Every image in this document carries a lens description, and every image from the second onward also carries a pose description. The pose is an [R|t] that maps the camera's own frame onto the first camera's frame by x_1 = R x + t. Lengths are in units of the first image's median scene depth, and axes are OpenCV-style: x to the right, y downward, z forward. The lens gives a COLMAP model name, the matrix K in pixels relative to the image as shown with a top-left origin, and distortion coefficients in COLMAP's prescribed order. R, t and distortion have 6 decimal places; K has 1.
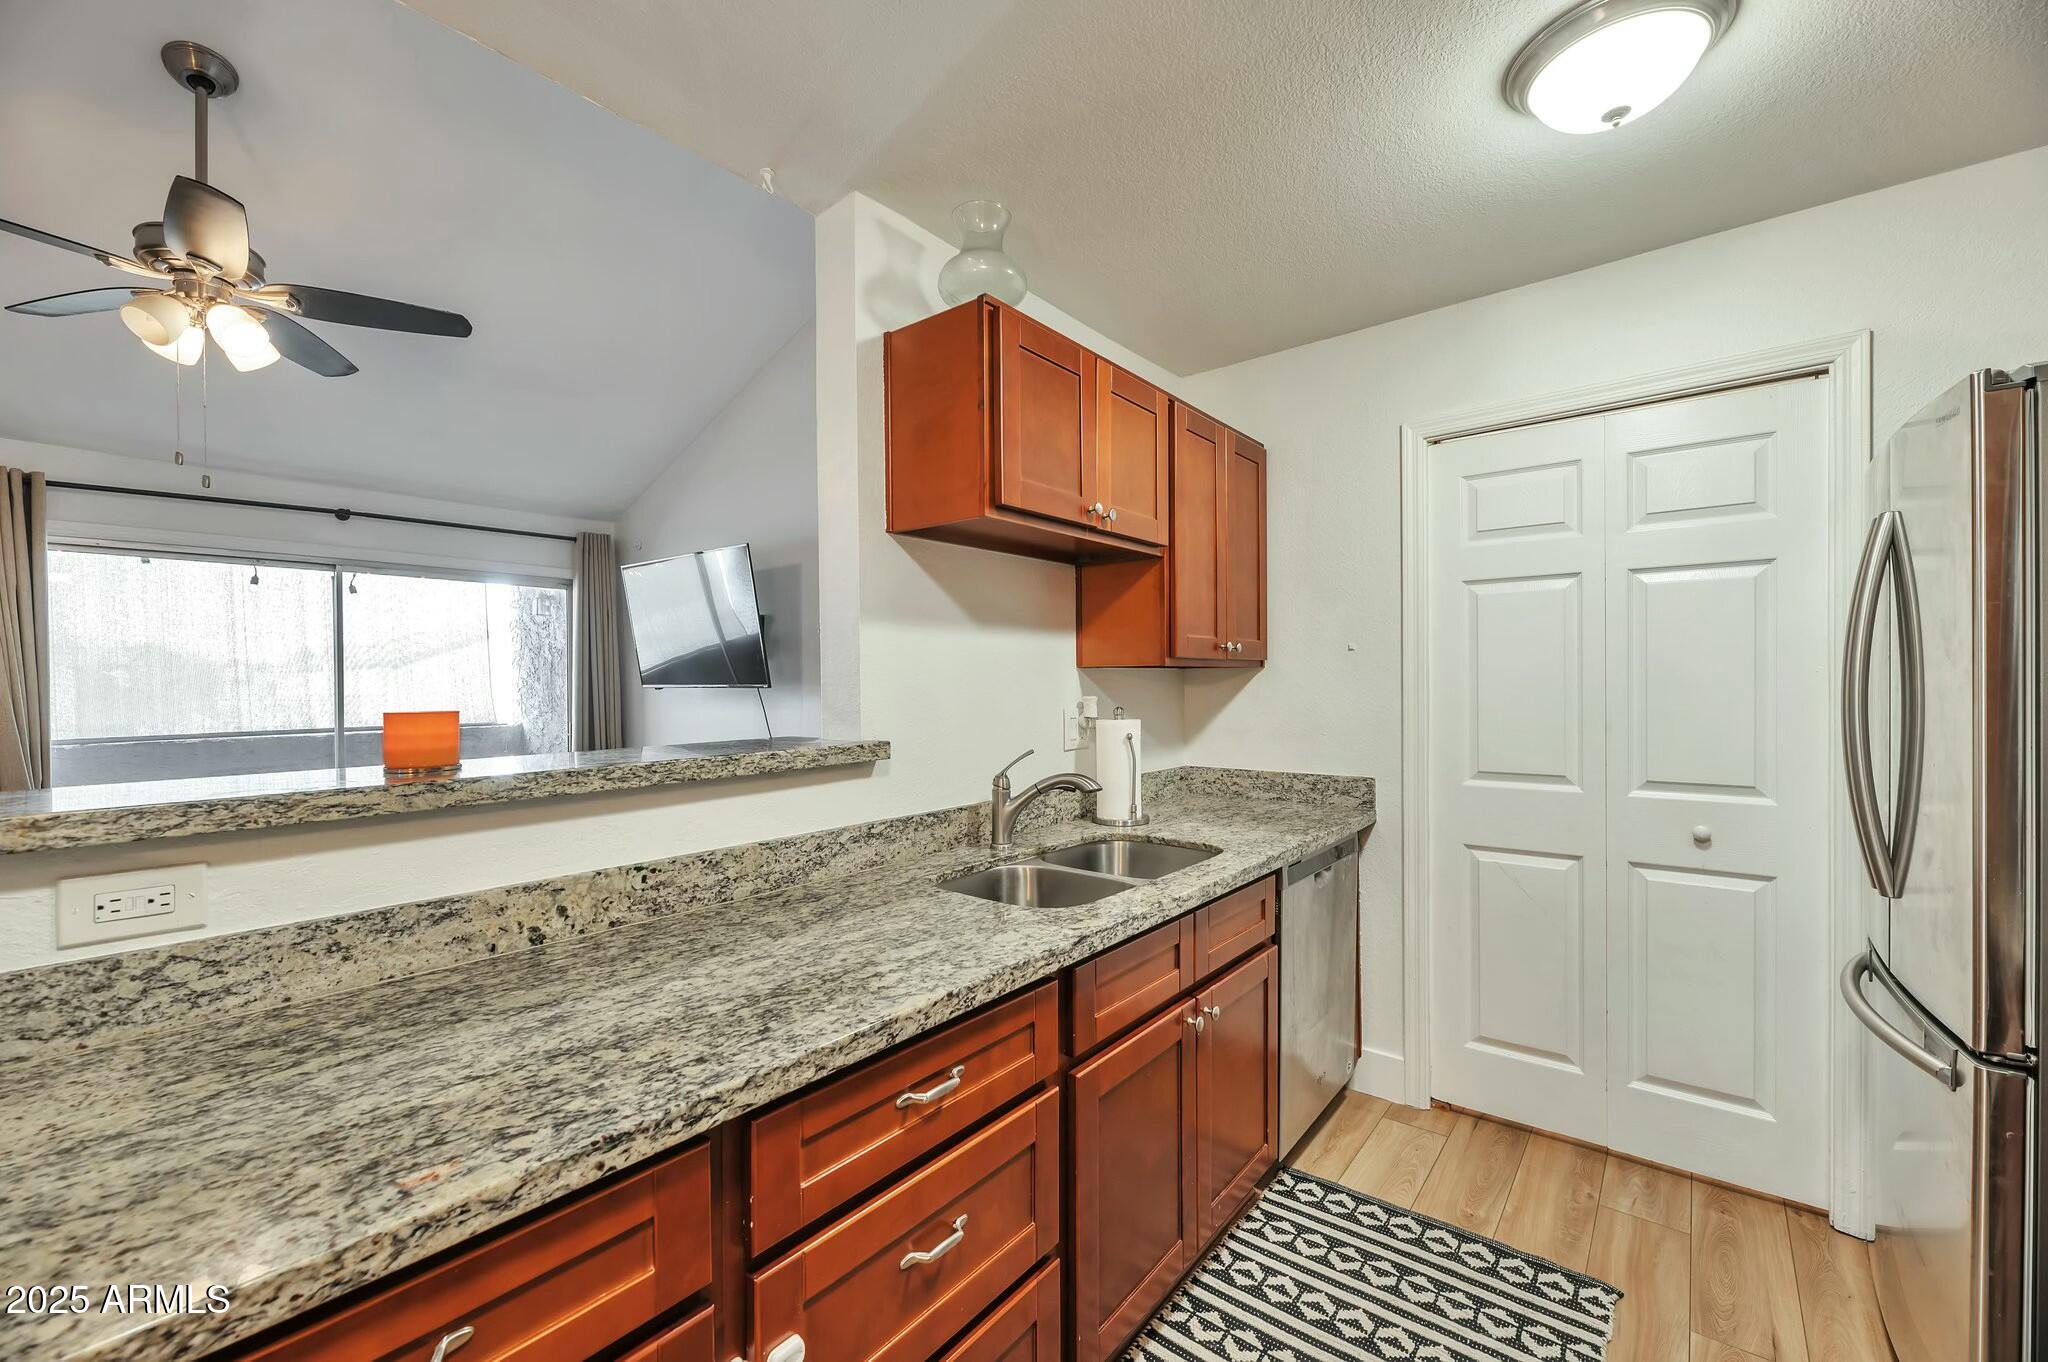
lens RADIAL K [[831.9, 0, 1008.2], [0, 831.9, 683.6], [0, 0, 1]] dist [0.003912, -0.004562]
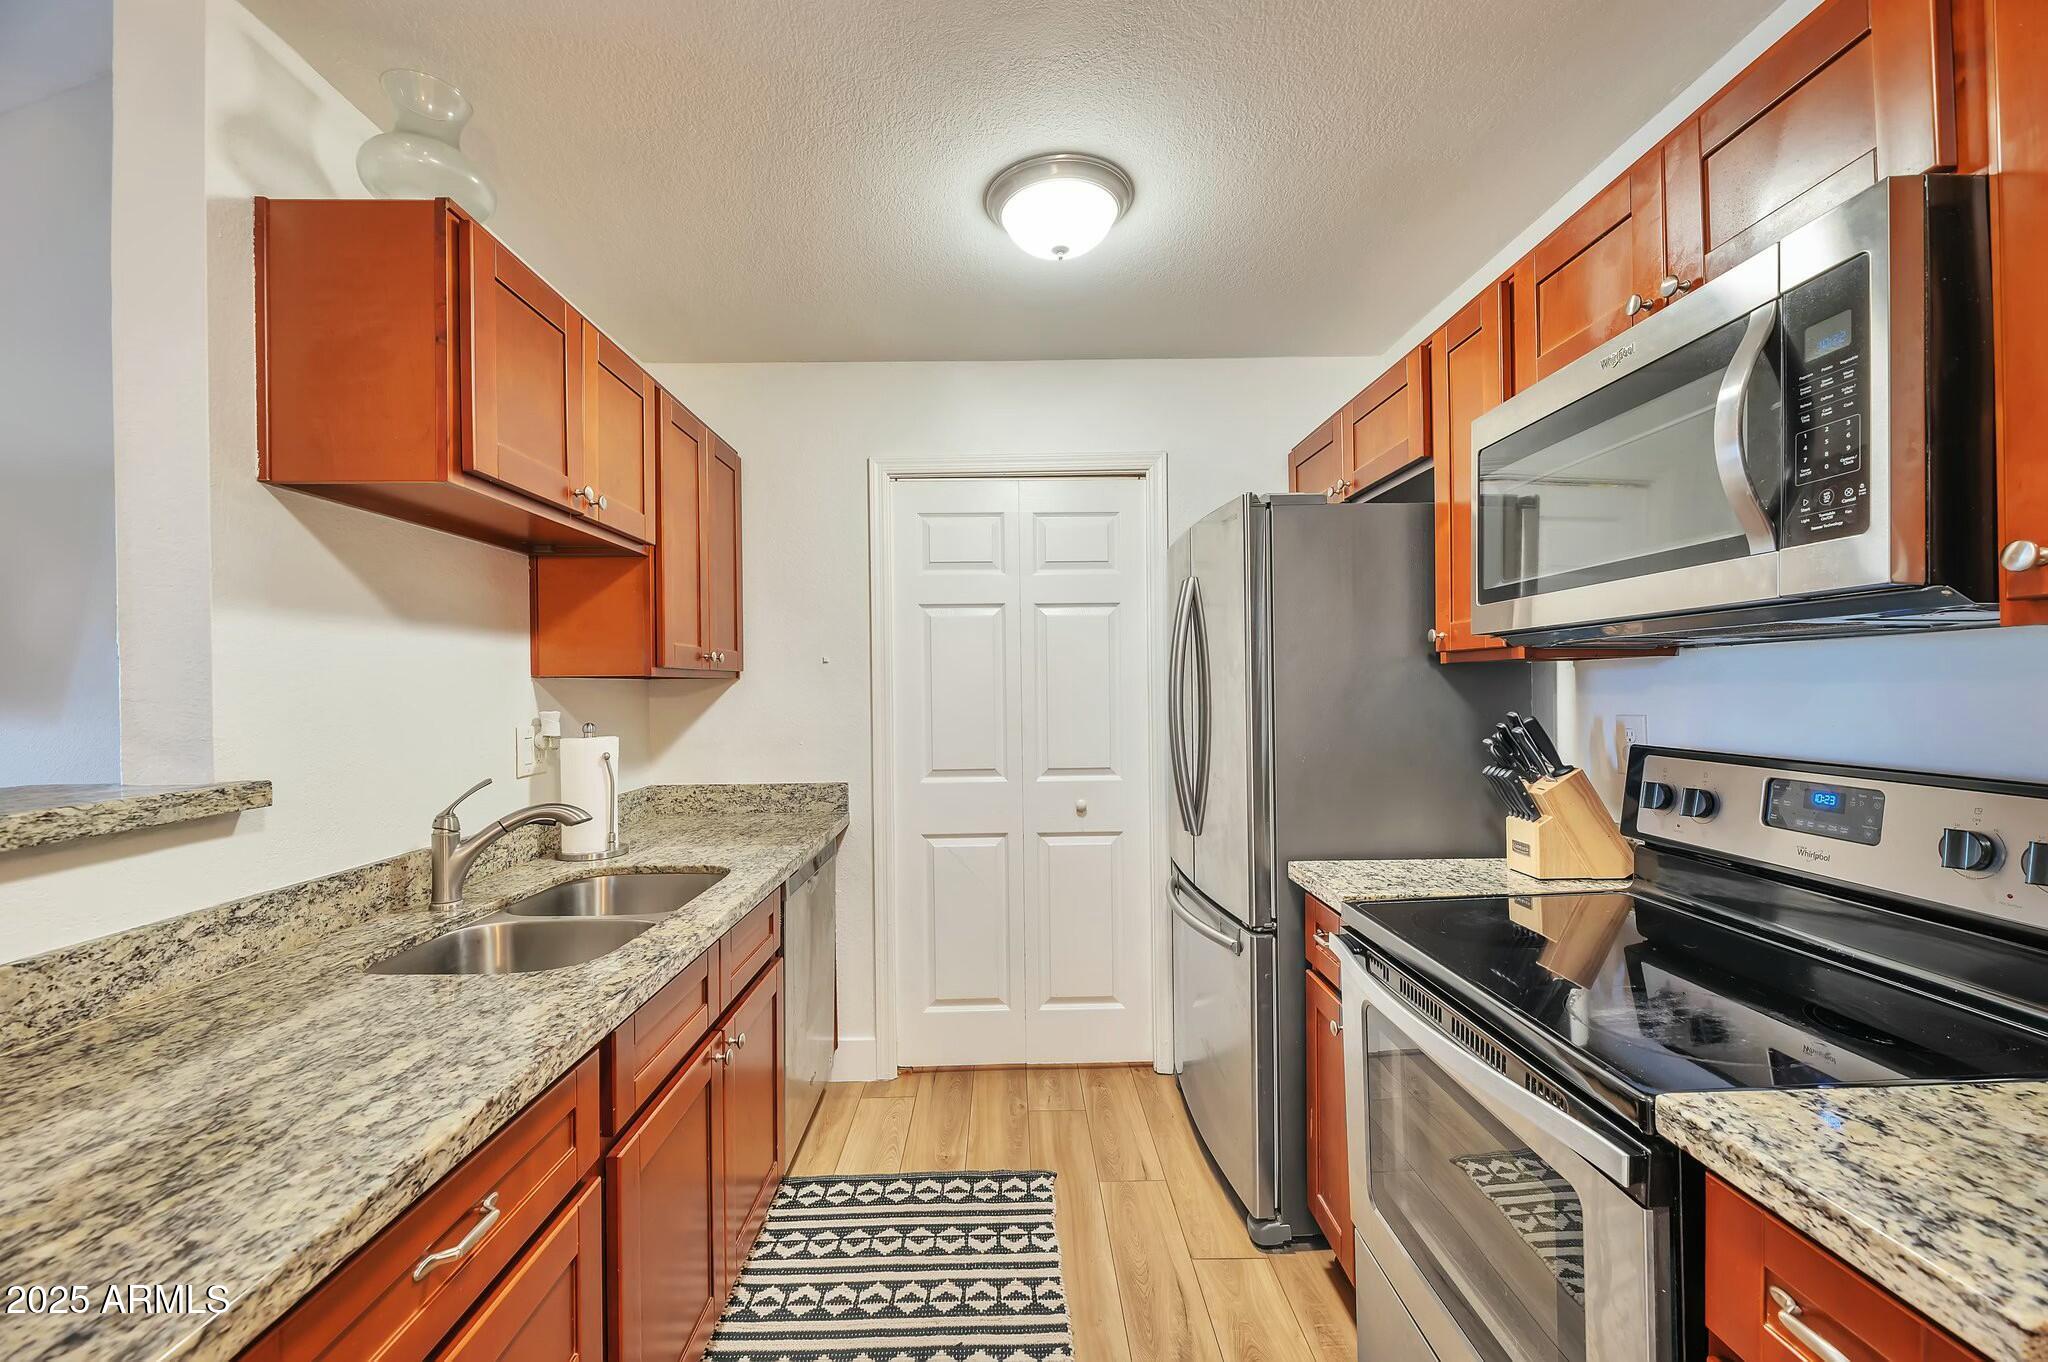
lens RADIAL K [[831.9, 0, 1025.0], [0, 831.9, 683.6], [0, 0, 1]] dist [0.003912, -0.004562]
pose [[0.755653, 0.002419, 0.654967, -0.135591], [0.006804, 0.999910, -0.011543, 0.000159], [-0.654936, 0.013179, 0.755569, 0.063592]]
